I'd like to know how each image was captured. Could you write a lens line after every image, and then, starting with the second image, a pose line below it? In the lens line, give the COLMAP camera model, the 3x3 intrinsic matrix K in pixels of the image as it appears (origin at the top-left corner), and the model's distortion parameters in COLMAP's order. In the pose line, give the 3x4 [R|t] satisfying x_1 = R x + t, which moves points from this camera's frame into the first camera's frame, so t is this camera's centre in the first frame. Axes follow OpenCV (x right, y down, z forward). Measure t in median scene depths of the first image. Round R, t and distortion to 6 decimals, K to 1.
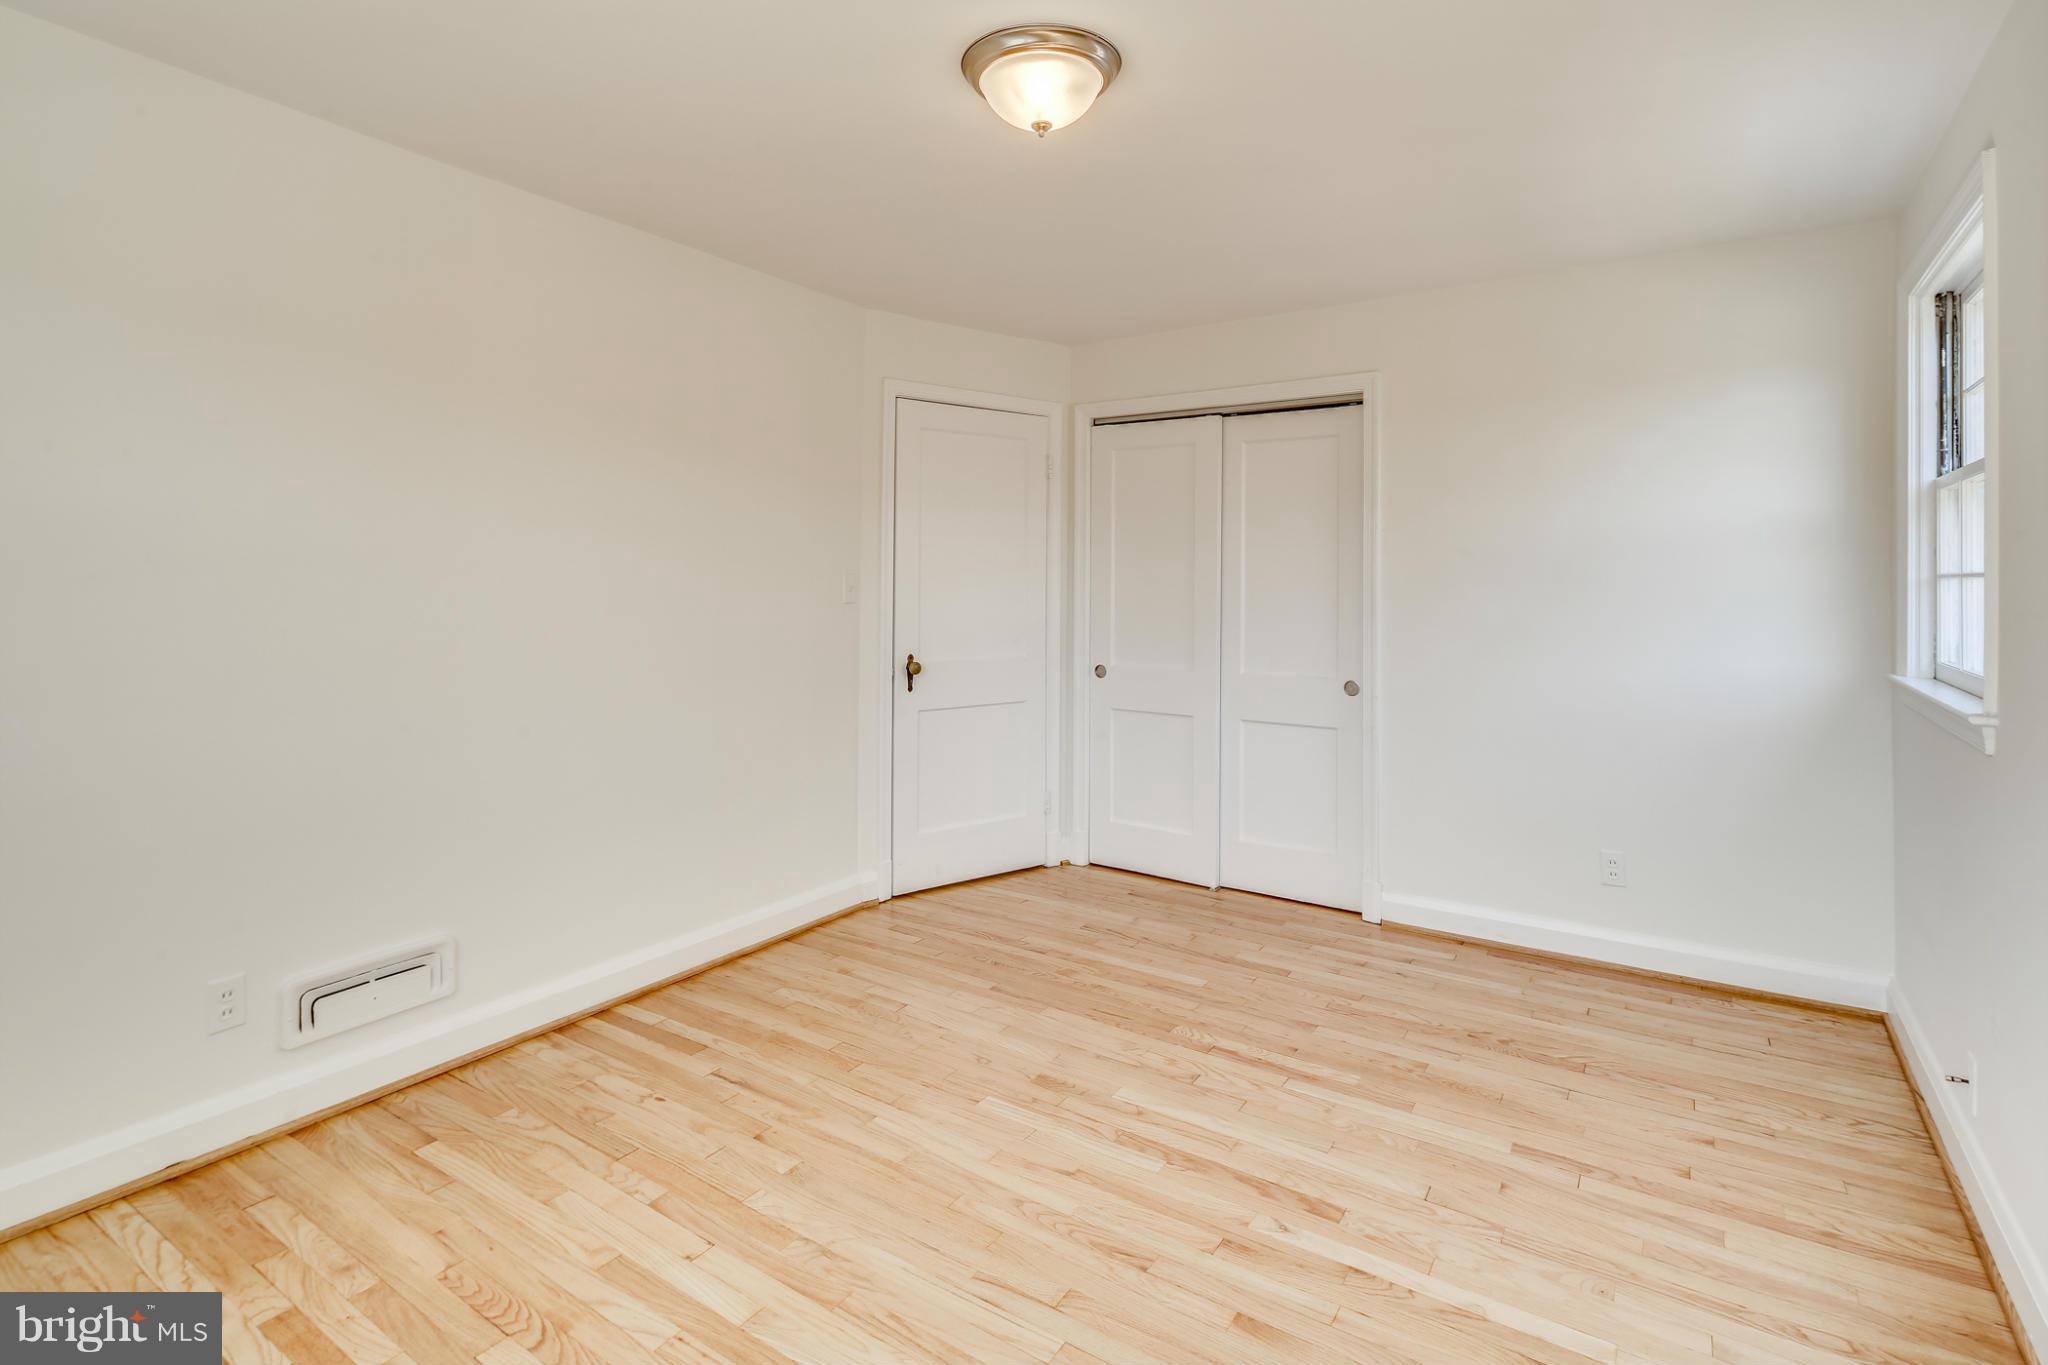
lens RADIAL K [[995.9, 0, 1026.0], [0, 995.9, 575.5], [0, 0, 1]] dist [0.004313, -0.002170]
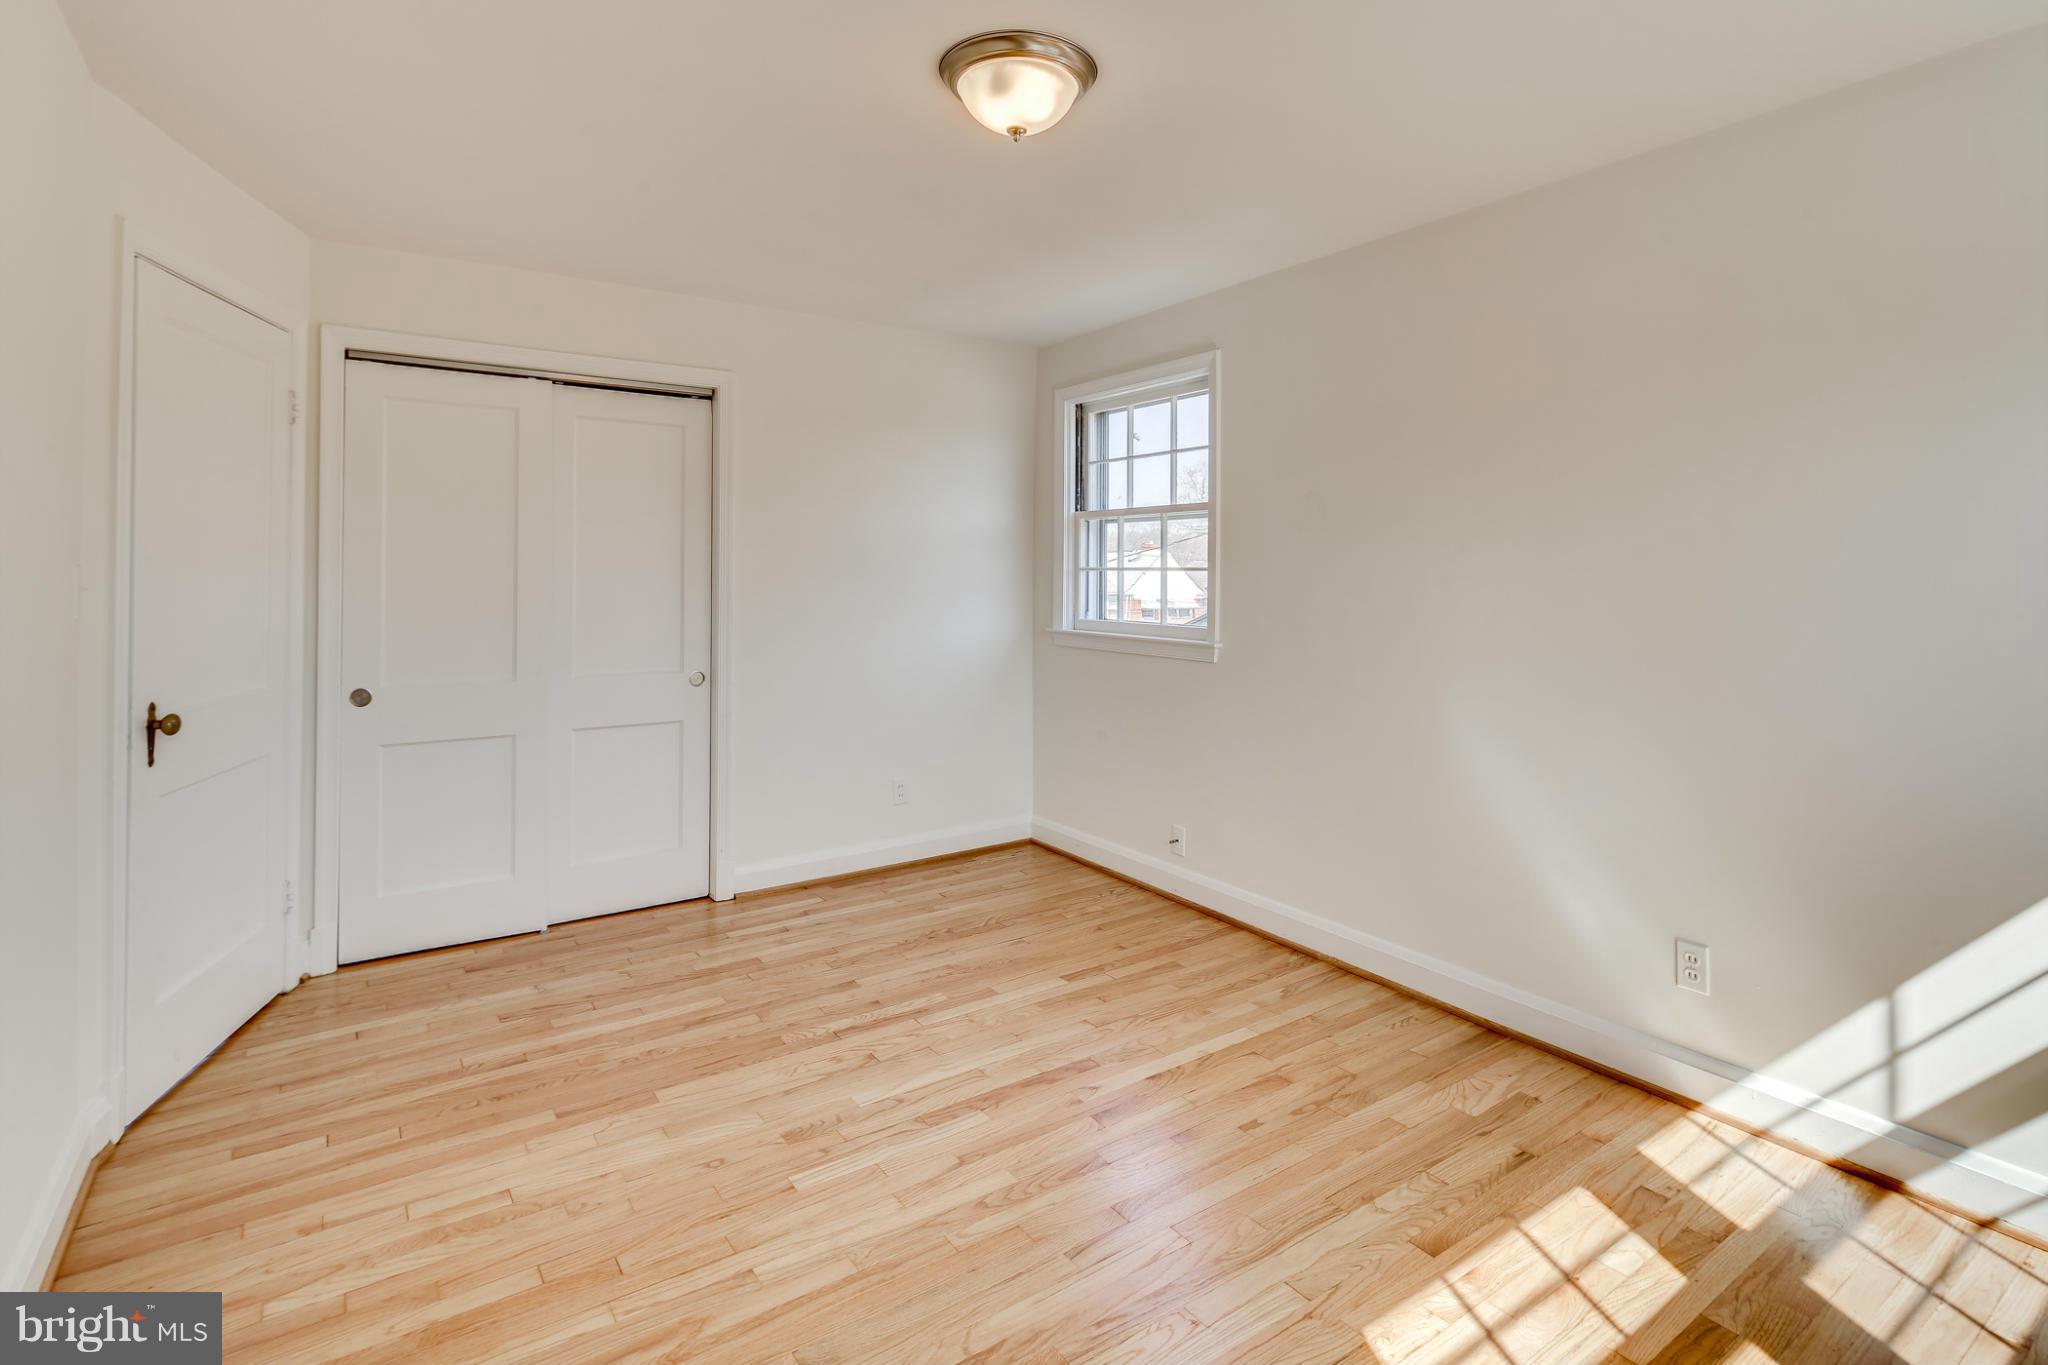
lens RADIAL K [[988.9, 0, 1020.9], [0, 988.9, 572.5], [0, 0, 1]] dist [0.003660, -0.002270]
pose [[0.371859, -0.005630, 0.928272, -0.717943], [-0.004776, 0.999957, 0.007978, -0.006461], [-0.928277, -0.007400, 0.371816, 0.478712]]
